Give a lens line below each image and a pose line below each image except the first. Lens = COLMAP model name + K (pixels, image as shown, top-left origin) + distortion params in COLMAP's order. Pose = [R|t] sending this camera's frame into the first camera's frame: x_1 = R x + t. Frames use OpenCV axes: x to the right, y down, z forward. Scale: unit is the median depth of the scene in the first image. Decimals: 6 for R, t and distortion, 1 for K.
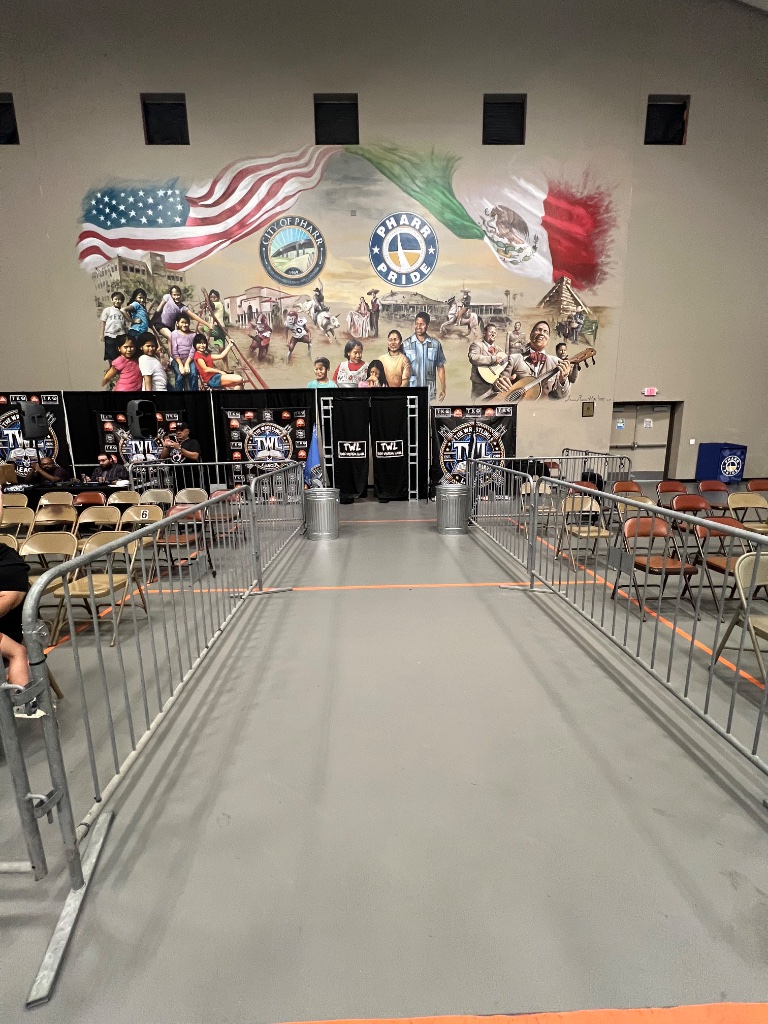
lens RADIAL K [[409.5, 0, 382.0], [0, 409.5, 509.9], [0, 0, 1]] dist [-0.006684, 0.000540]
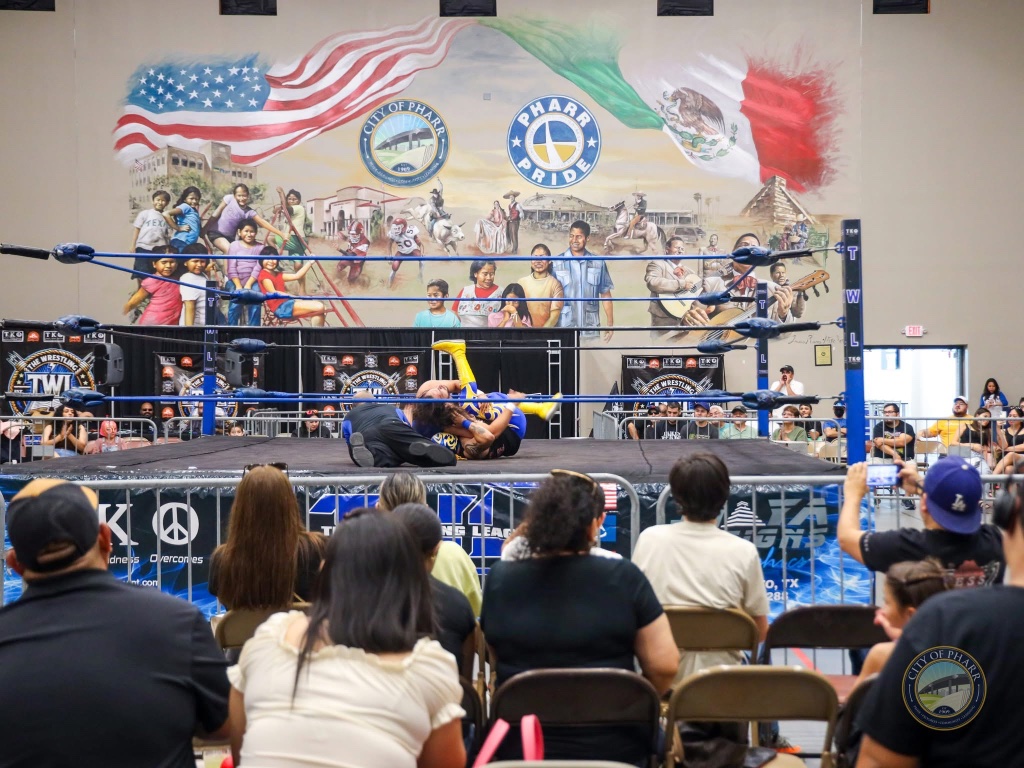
lens RADIAL K [[409.5, 0, 510.0], [0, 409.5, 386.3], [0, 0, 1]] dist [-0.006684, 0.000540]
pose [[0.999913, 0.012226, 0.004974, -0.024092], [-0.011143, 0.983901, -0.178368, -0.067456], [-0.007074, 0.178297, 0.983951, 0.345588]]
